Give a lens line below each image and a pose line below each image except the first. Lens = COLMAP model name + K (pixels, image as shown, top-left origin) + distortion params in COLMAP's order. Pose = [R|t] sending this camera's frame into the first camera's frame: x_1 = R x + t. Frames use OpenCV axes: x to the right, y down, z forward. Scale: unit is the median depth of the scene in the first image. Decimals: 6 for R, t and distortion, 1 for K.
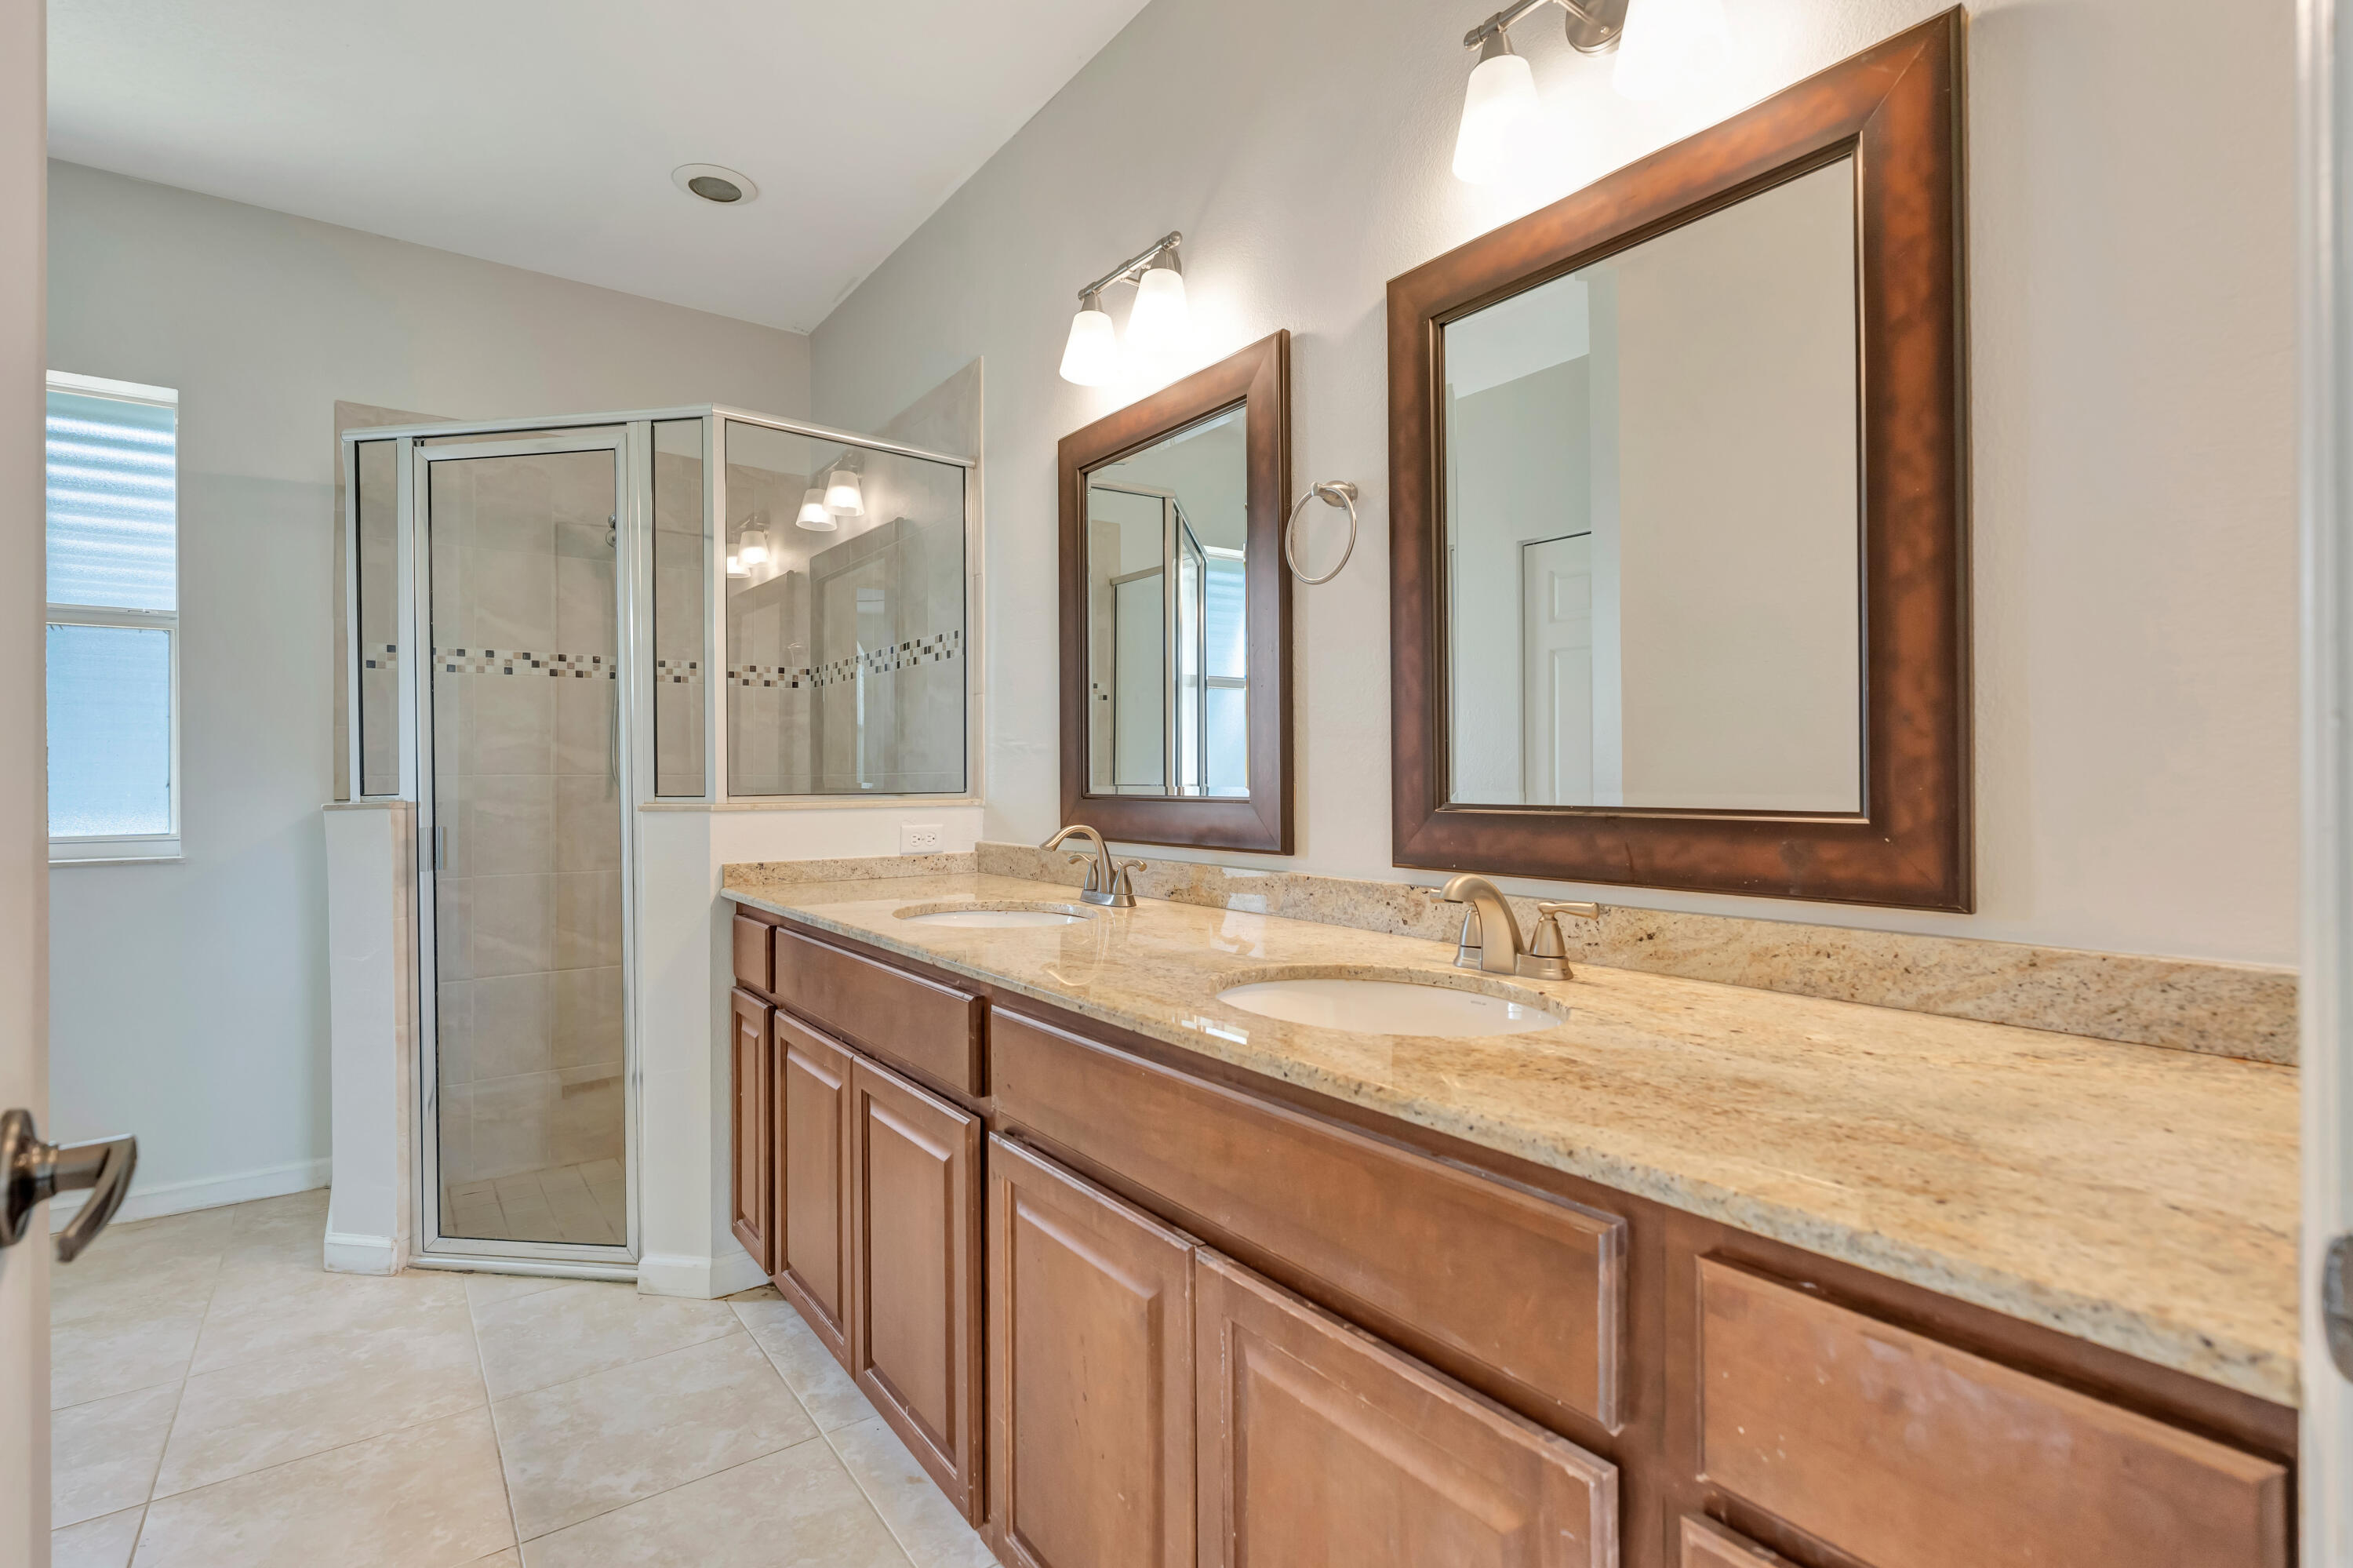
lens RADIAL K [[1090.3, 0, 1172.8], [0, 1090.3, 787.4], [0, 0, 1]] dist [-0.002569, 0.000317]
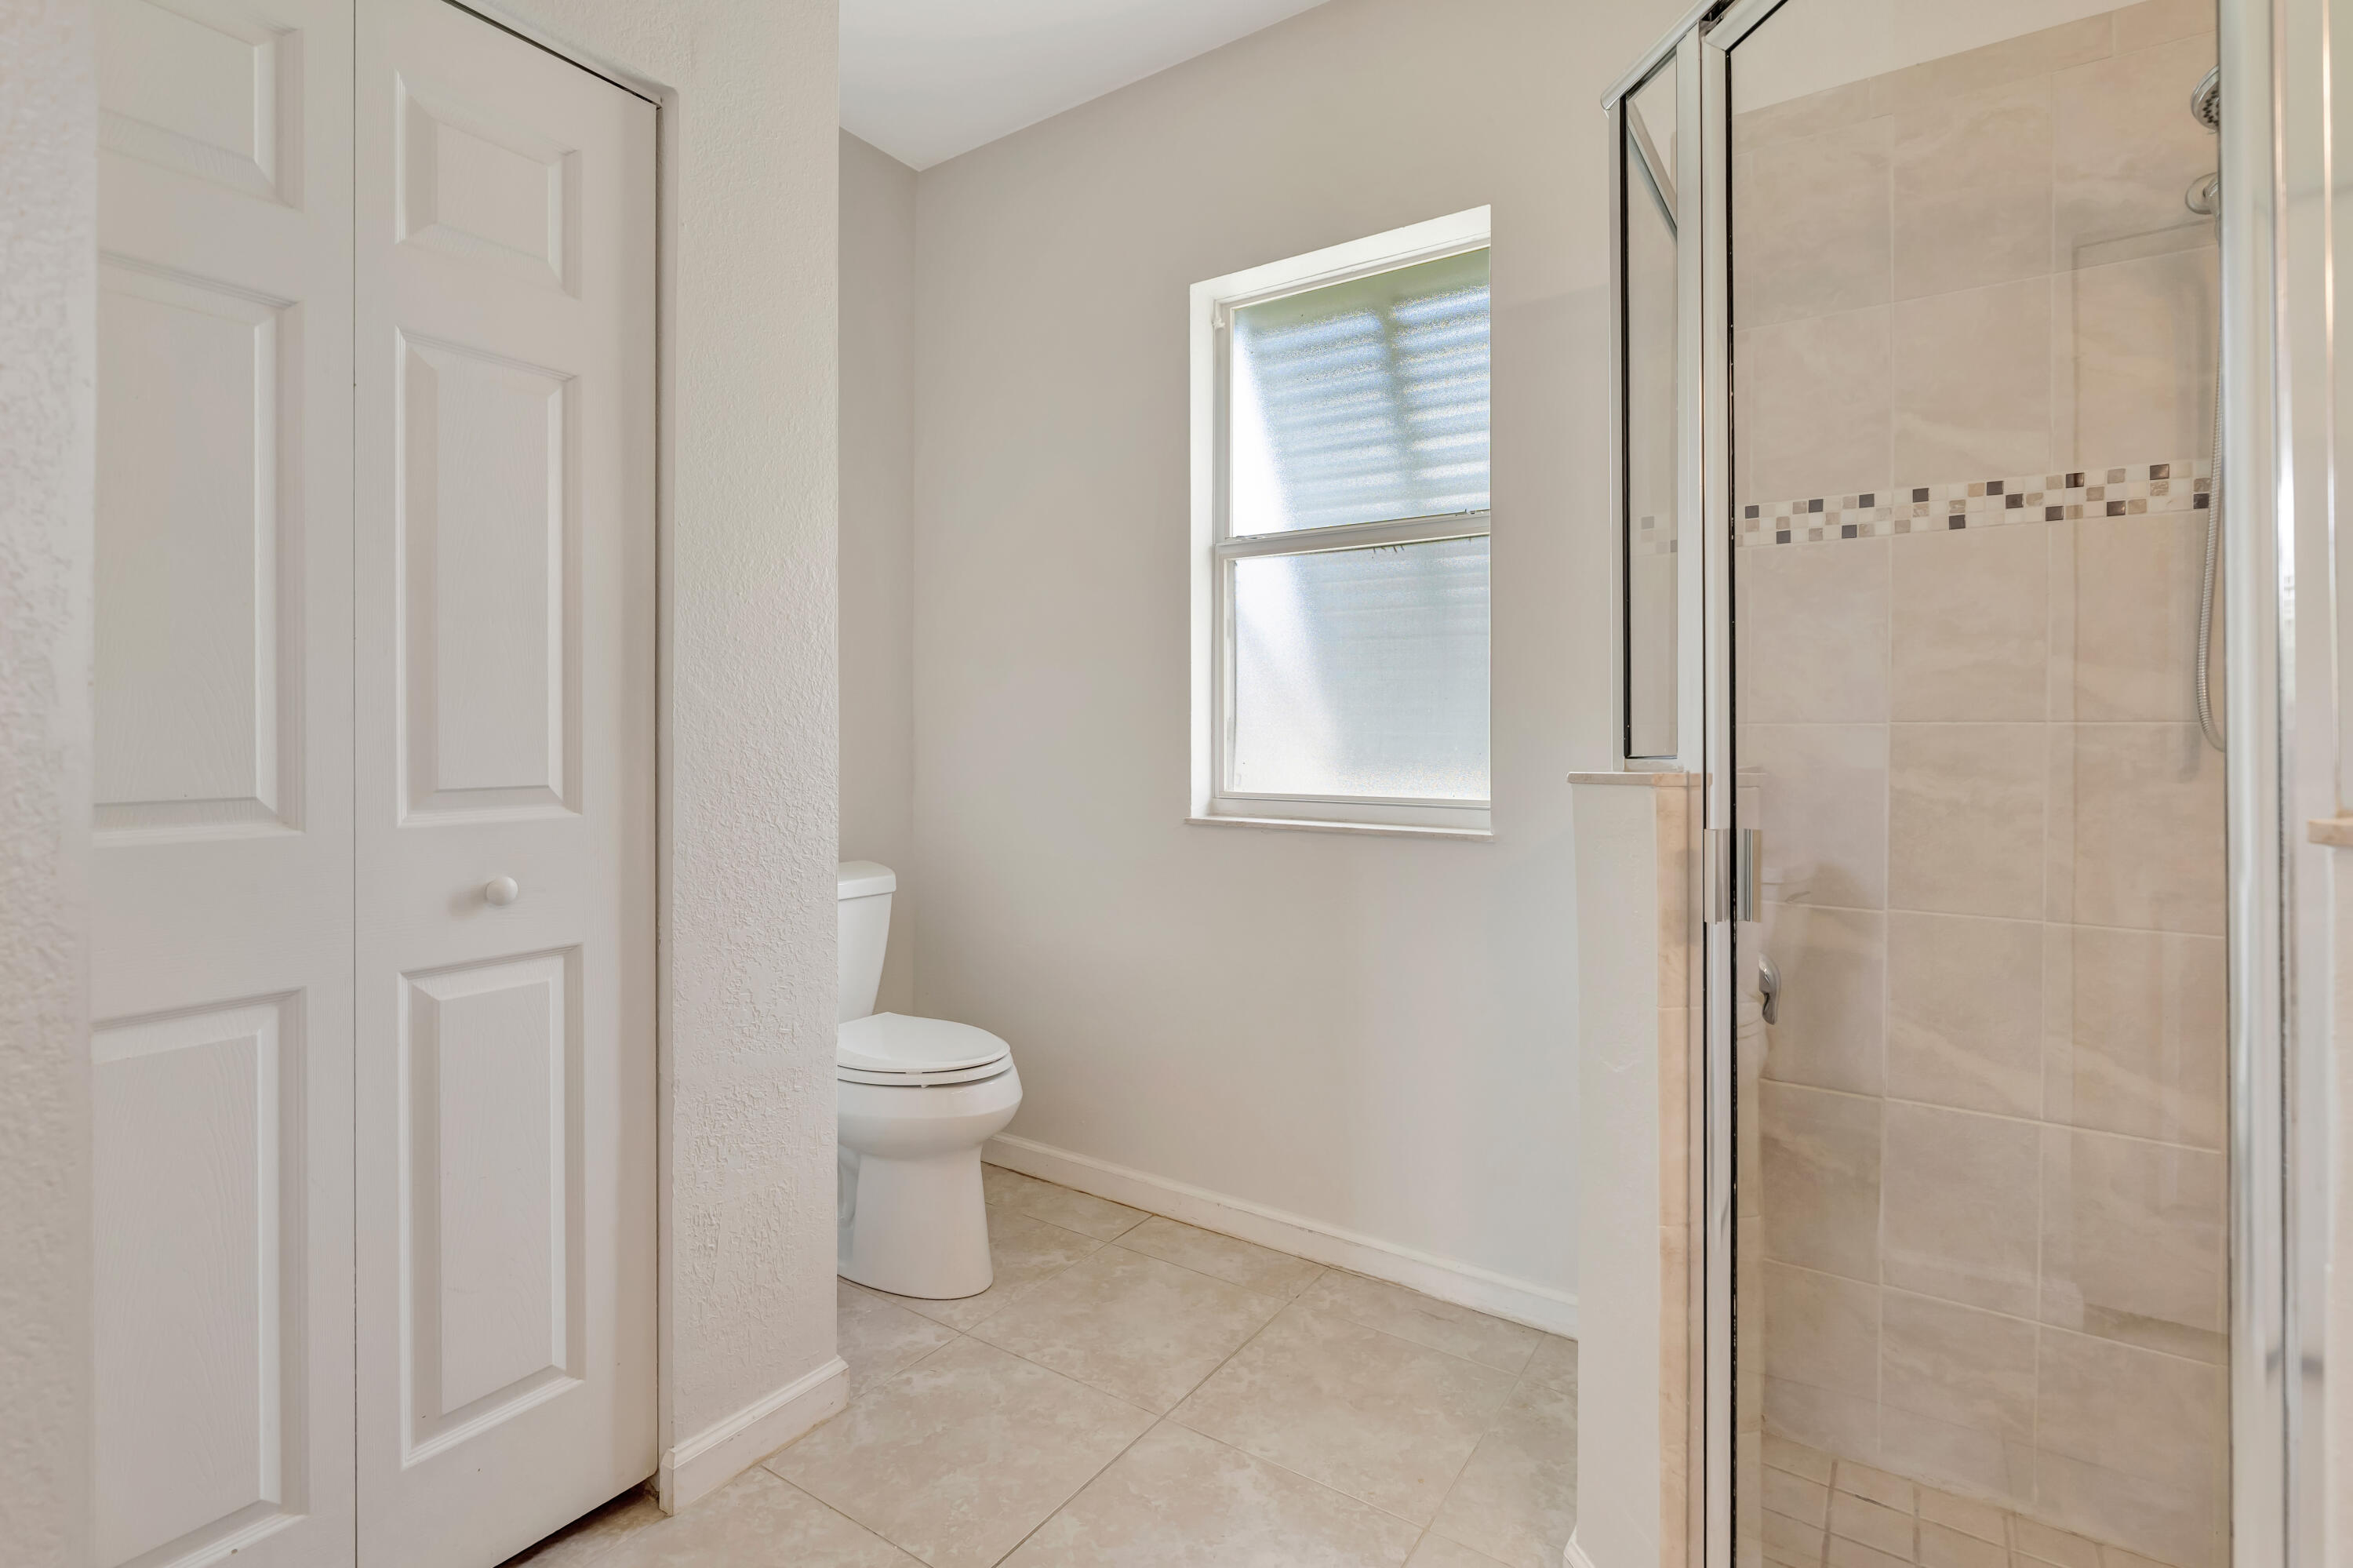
lens RADIAL K [[1097.3, 0, 1178.6], [0, 1097.3, 723.8], [0, 0, 1]] dist [0.001402, 0.000854]
pose [[0.336580, -0.004479, -0.941644, -0.237064], [-0.013808, 0.999858, -0.009692, -0.000510], [0.941554, 0.016264, 0.336470, 0.466209]]
